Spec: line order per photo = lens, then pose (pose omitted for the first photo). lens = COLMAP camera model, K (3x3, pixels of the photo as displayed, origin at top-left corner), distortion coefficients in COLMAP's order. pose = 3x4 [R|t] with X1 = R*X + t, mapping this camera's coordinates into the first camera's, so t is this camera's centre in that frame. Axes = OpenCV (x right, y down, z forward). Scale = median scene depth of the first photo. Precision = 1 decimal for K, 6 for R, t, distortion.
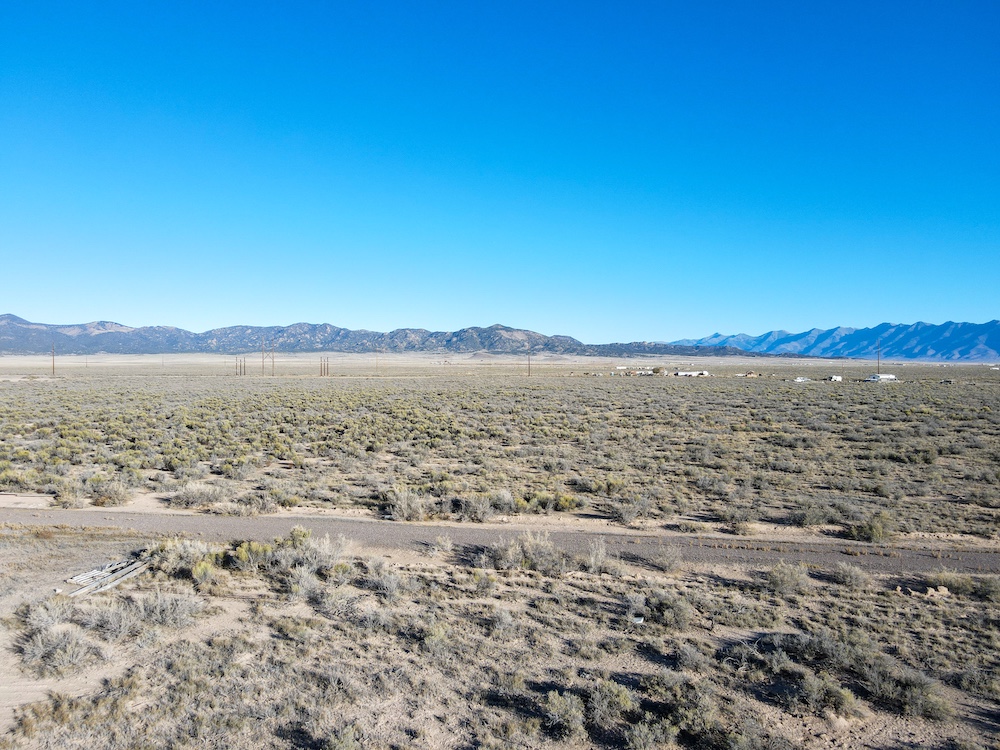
lens RADIAL K [[732.0, 0, 488.0], [0, 732.0, 372.0], [0, 0, 1]] dist [-0.004517, 0.044225]
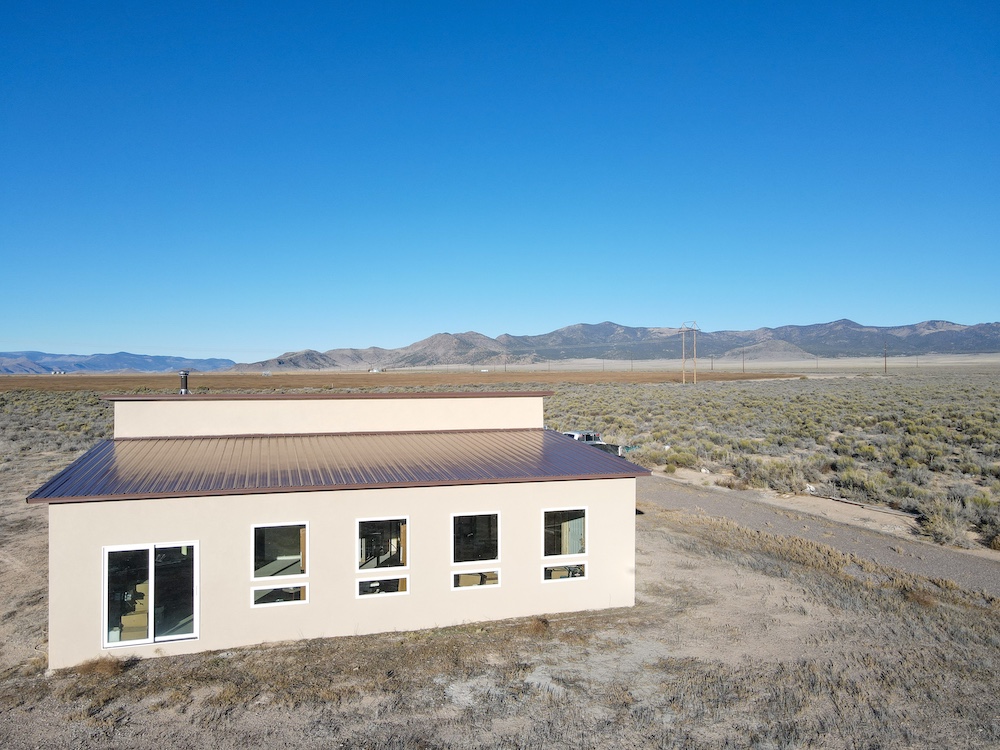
lens RADIAL K [[734.1, 0, 497.2], [0, 734.1, 378.7], [0, 0, 1]] dist [0.008721, 0.004350]
pose [[0.525606, 0.008555, -0.850685, -0.129396], [-0.002115, 0.999959, 0.008749, 0.022443], [0.850725, -0.002799, 0.525603, 0.190221]]
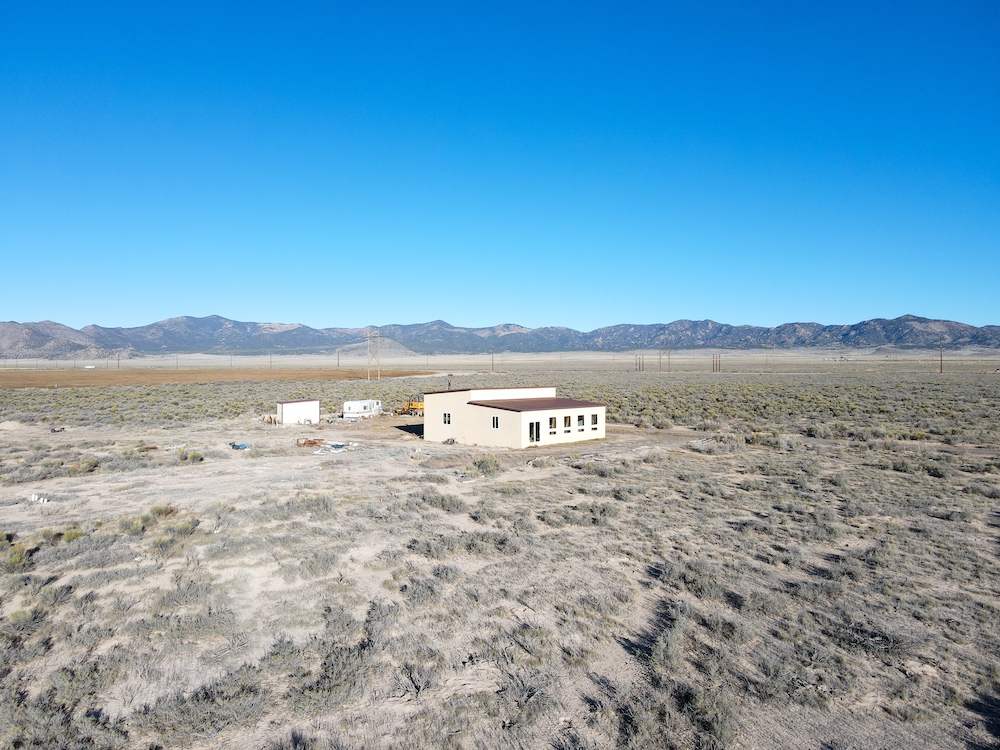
lens RADIAL K [[732.7, 0, 491.2], [0, 732.7, 375.2], [0, 0, 1]] dist [-0.007085, 0.015964]
pose [[0.875533, 0.005799, -0.483123, 0.027964], [-0.001688, 0.999959, 0.008944, 0.006985], [0.483155, -0.007015, 0.875507, -0.567924]]
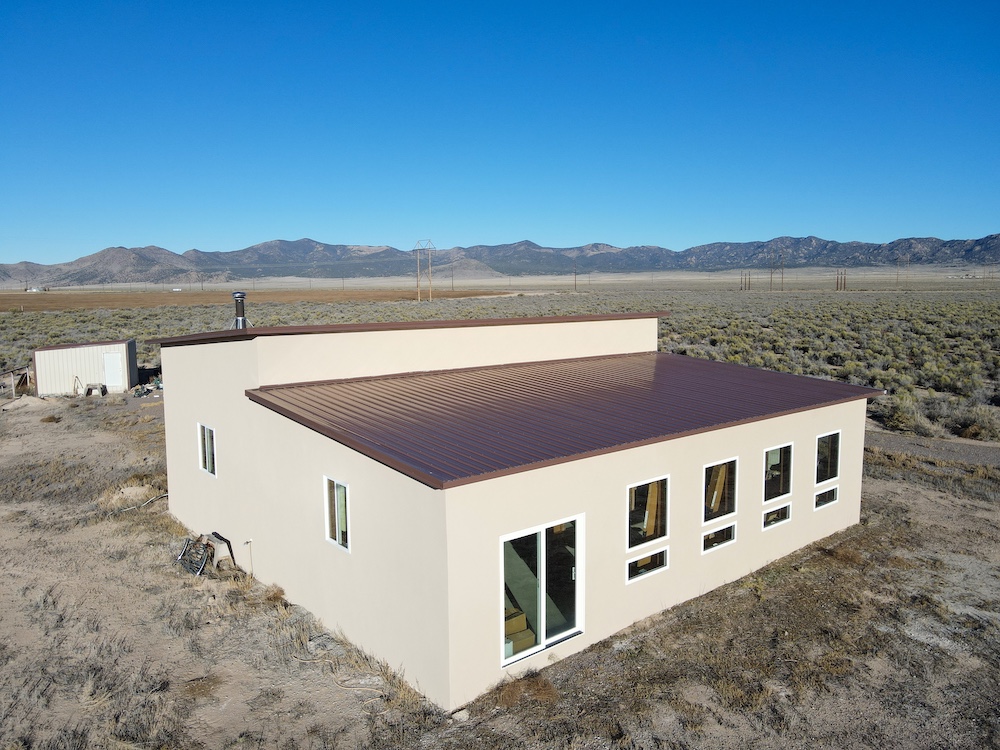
lens RADIAL K [[732.7, 0, 491.2], [0, 732.7, 375.2], [0, 0, 1]] dist [-0.007085, 0.015964]
pose [[0.811970, 0.064489, -0.580126, -0.269834], [0.003480, 0.993326, 0.115292, 0.021828], [0.583689, -0.095633, 0.806326, 0.093031]]
